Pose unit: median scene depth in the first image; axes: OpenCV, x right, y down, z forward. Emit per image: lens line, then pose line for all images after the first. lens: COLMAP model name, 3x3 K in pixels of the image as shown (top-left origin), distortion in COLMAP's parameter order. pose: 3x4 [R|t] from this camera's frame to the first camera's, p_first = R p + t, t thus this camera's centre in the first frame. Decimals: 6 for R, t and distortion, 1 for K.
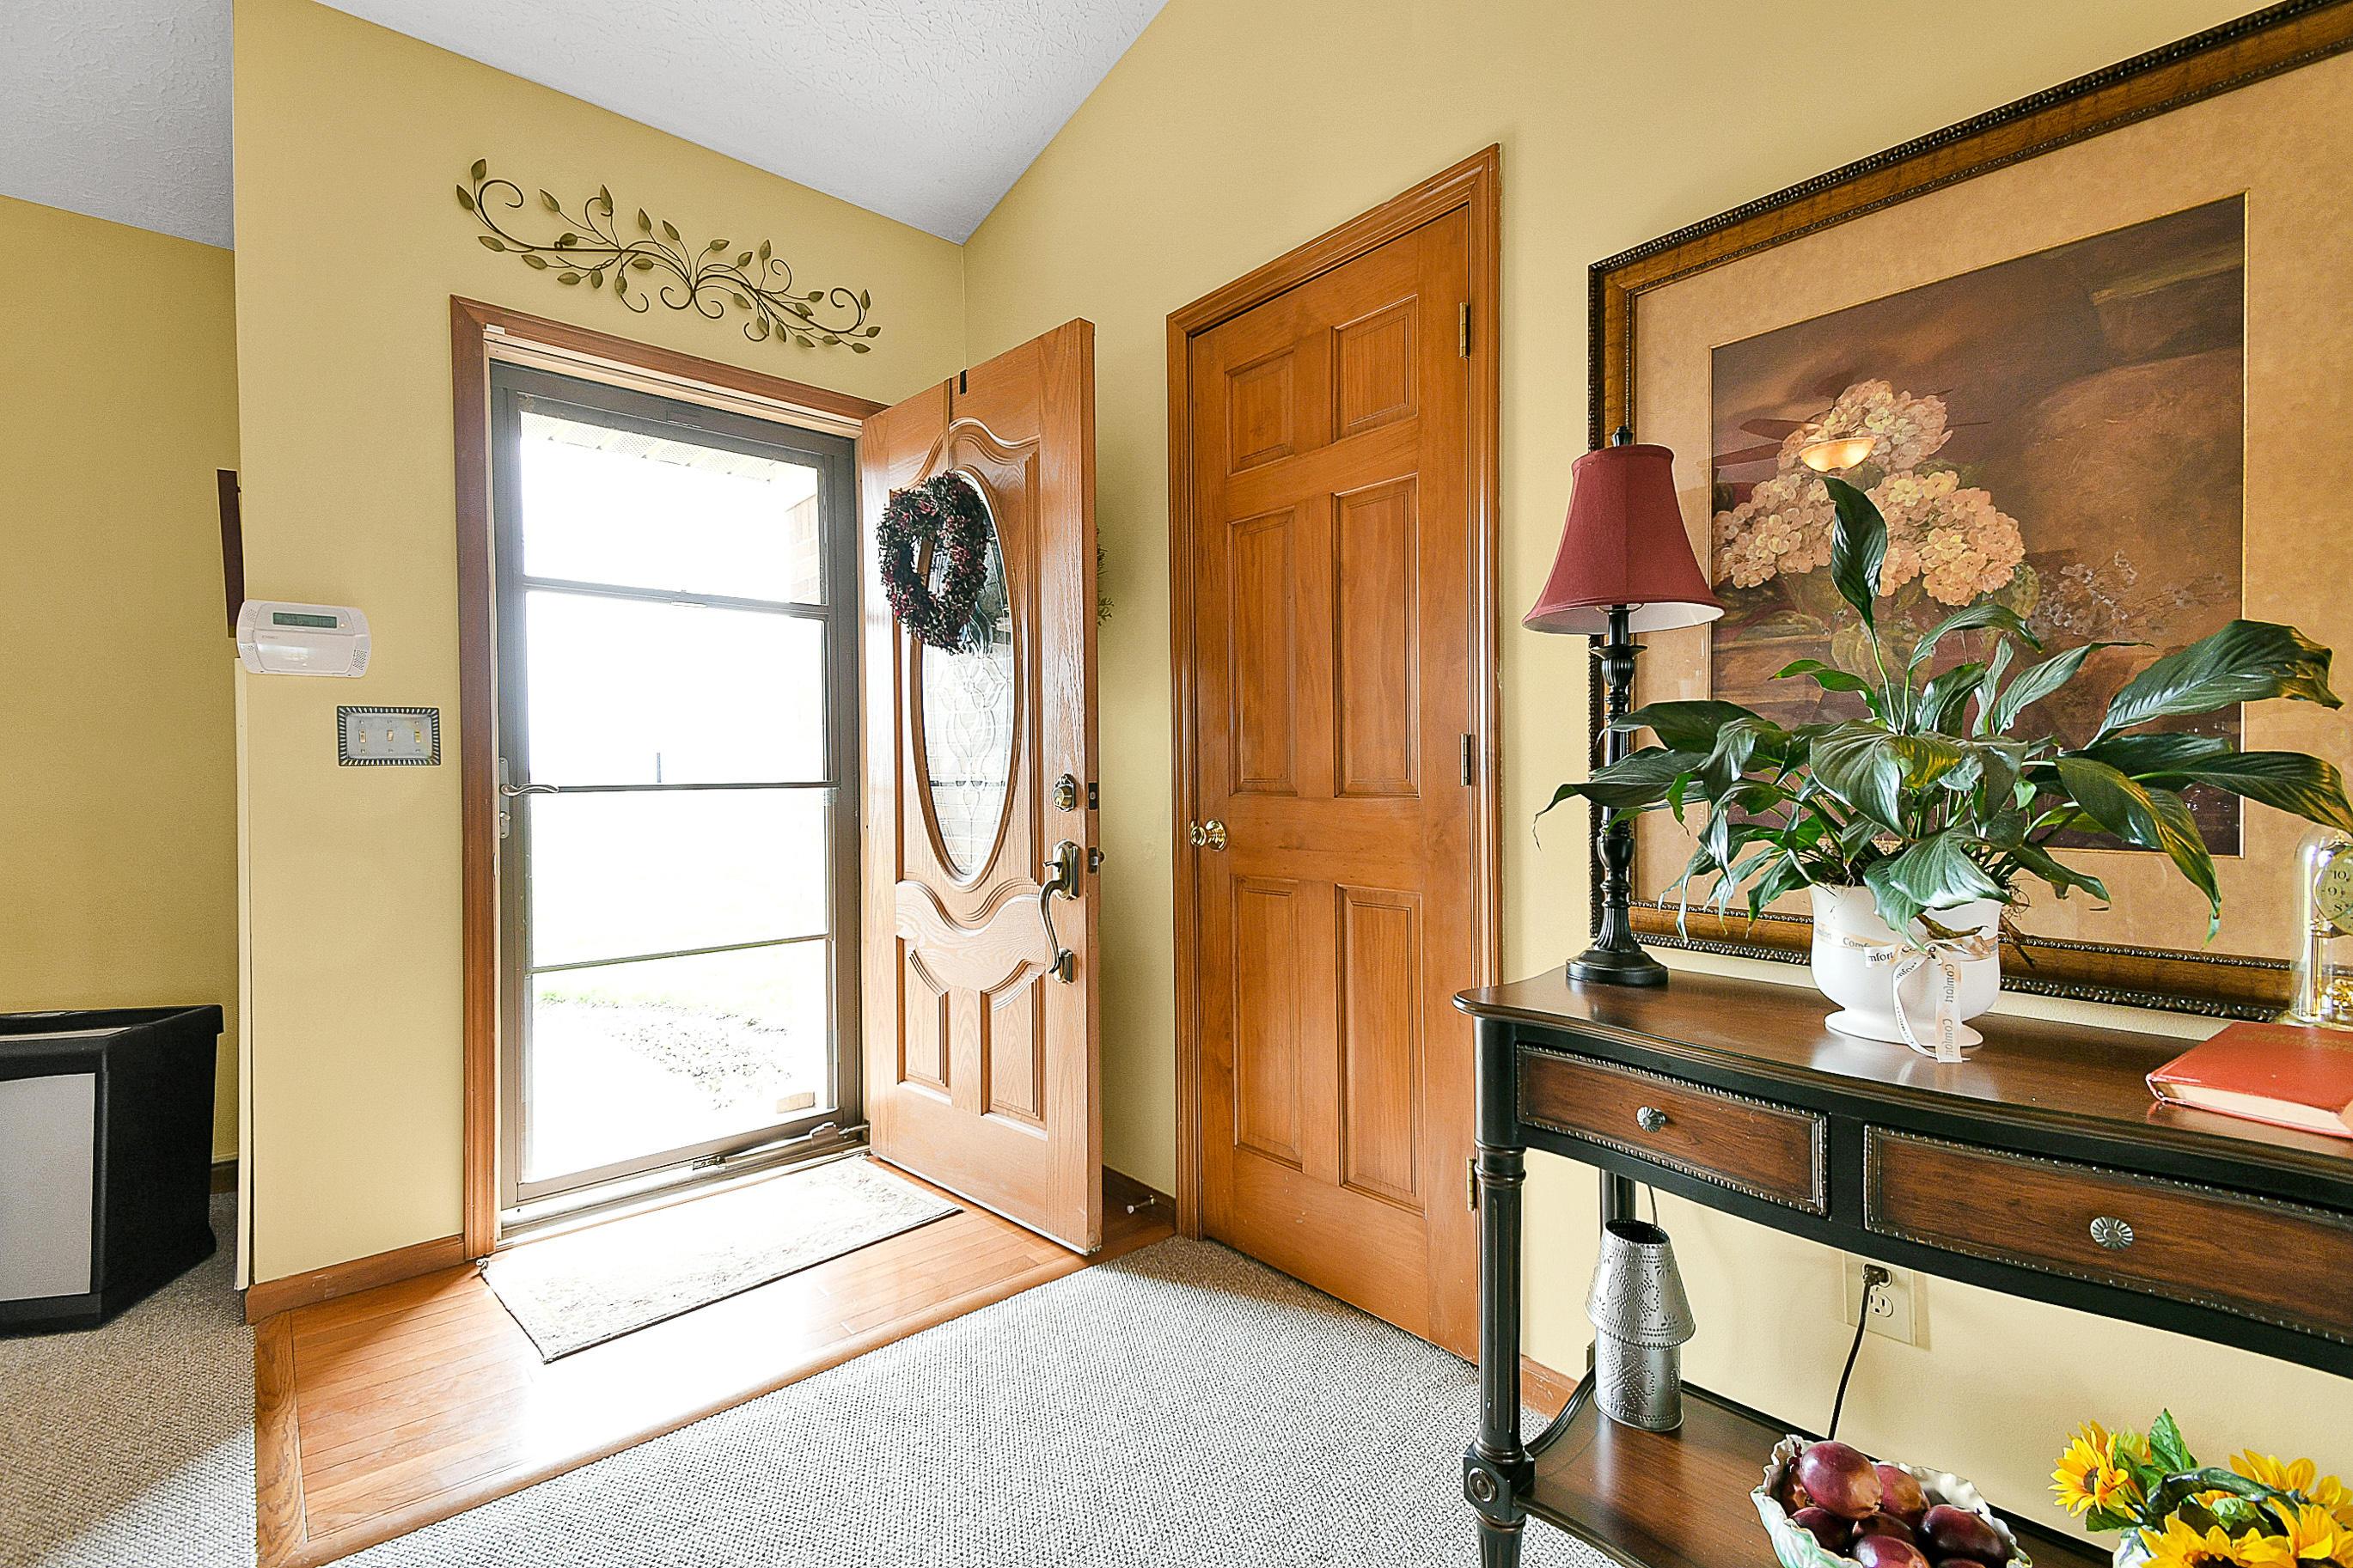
lens RADIAL K [[1050.2, 0, 1176.5], [0, 1050.2, 784.0], [0, 0, 1]] dist [0.041178, -0.020050]
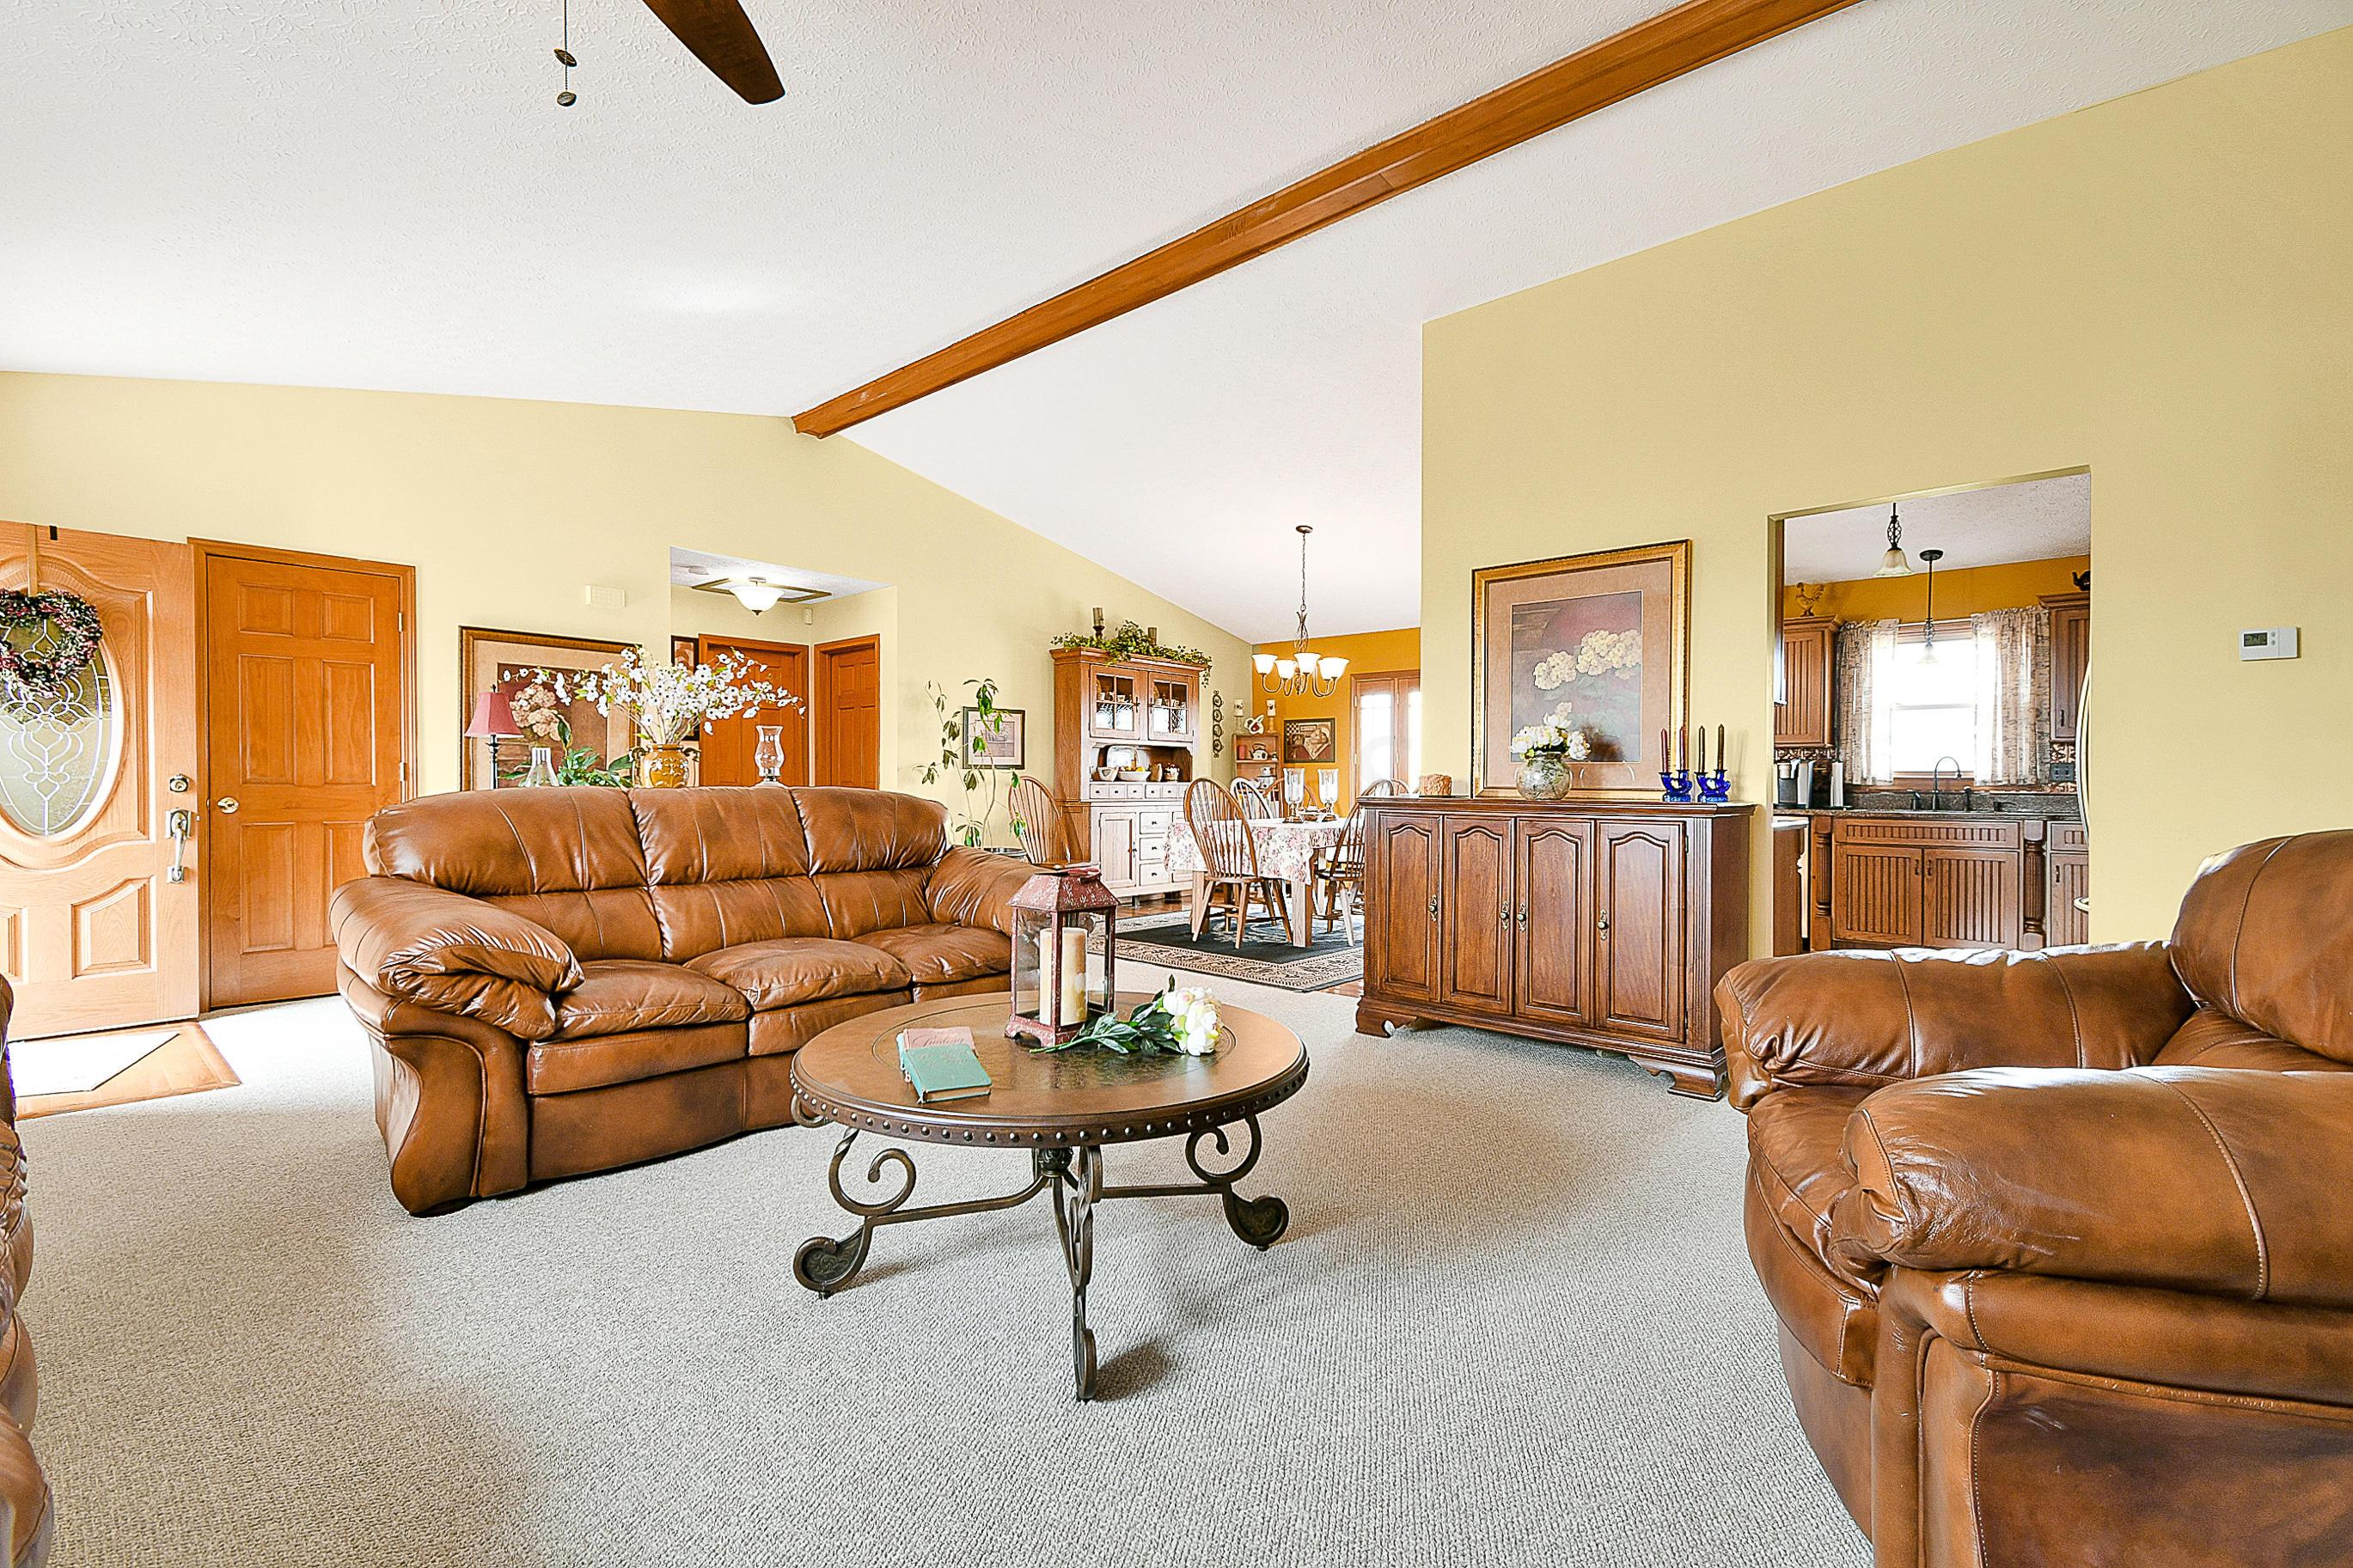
lens RADIAL K [[1033.5, 0, 1131.7], [0, 1033.5, 782.7], [0, 0, 1]] dist [-0.019878, -0.000282]
pose [[-0.088078, 0.006289, 0.996094, -2.011663], [0.003343, 0.999976, -0.006018, 0.022170], [-0.996108, 0.002800, -0.088097, -0.546776]]
